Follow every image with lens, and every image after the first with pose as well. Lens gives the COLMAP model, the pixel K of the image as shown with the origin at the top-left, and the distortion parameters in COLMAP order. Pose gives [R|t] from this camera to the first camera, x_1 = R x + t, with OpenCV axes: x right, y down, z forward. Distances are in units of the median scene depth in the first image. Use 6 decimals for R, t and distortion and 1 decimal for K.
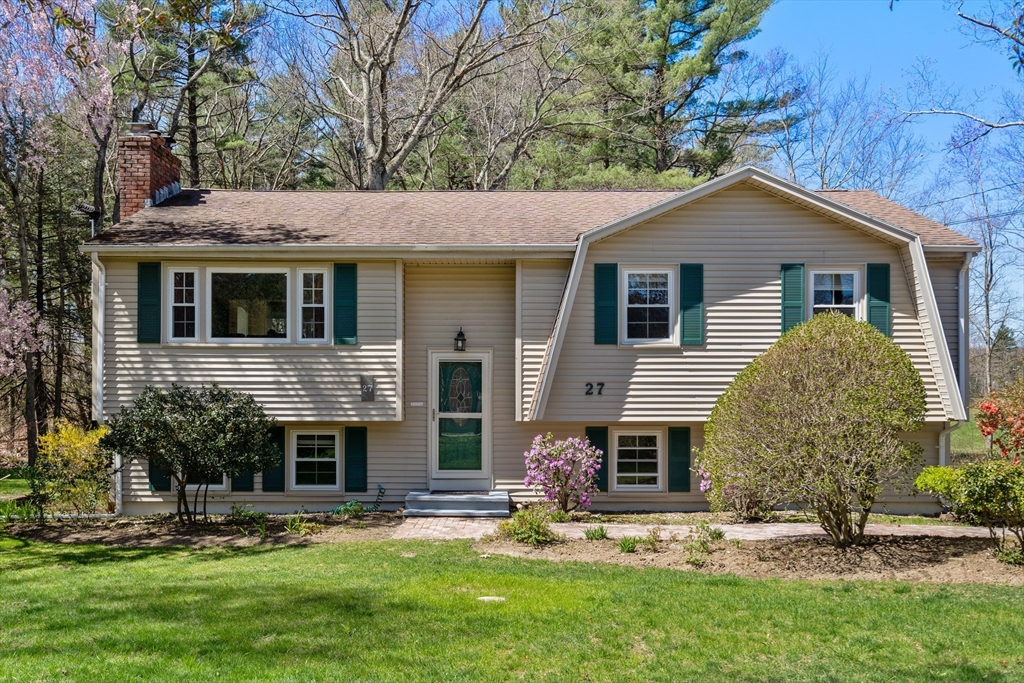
lens RADIAL K [[891.1, 0, 509.4], [0, 891.1, 338.5], [0, 0, 1]] dist [0.001400, -0.022382]
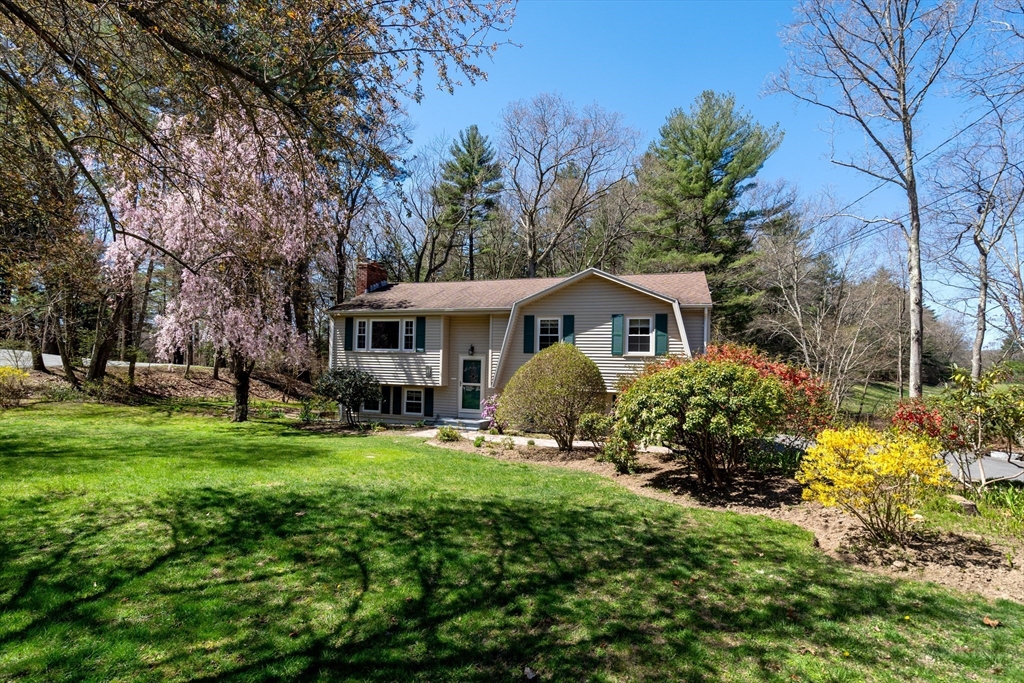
lens RADIAL K [[477.0, 0, 536.7], [0, 477.0, 313.2], [0, 0, 1]] dist [-0.012381, 0.000063]
pose [[0.954299, -0.013249, -0.298560, 0.473728], [-0.003529, 0.998448, -0.055587, -0.025683], [0.298833, 0.054100, 0.952771, -0.096649]]
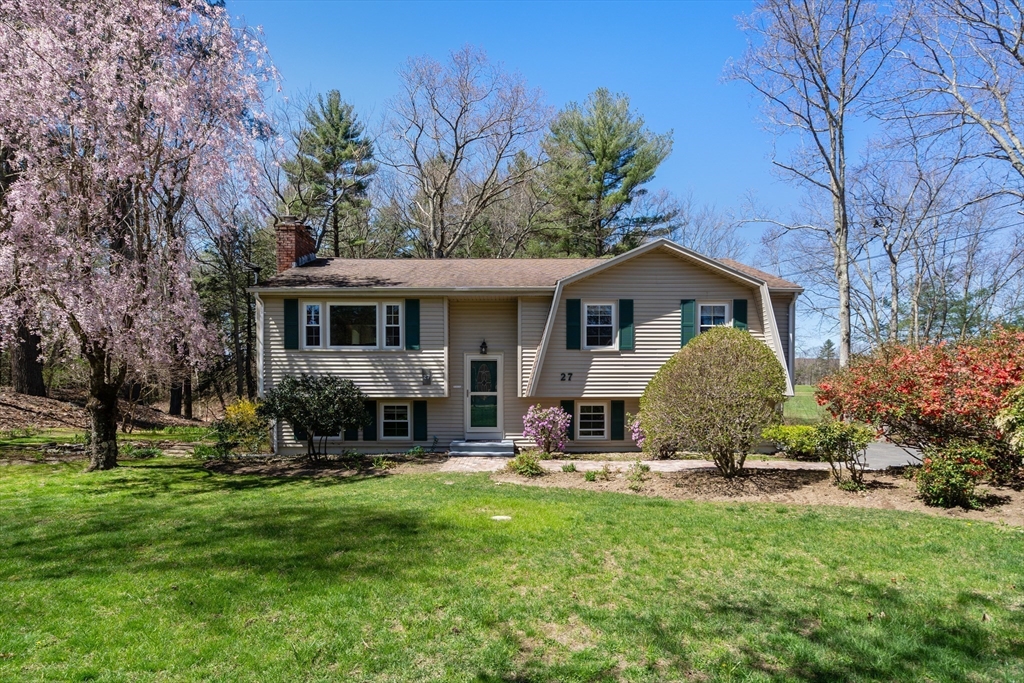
lens RADIAL K [[487.5, 0, 514.9], [0, 487.5, 346.4], [0, 0, 1]] dist [-0.004773, -0.000232]
pose [[0.999996, -0.001947, 0.002125, 0.000027], [0.001974, 0.999916, -0.012797, 0.012335], [-0.002100, 0.012801, 0.999916, 0.113387]]
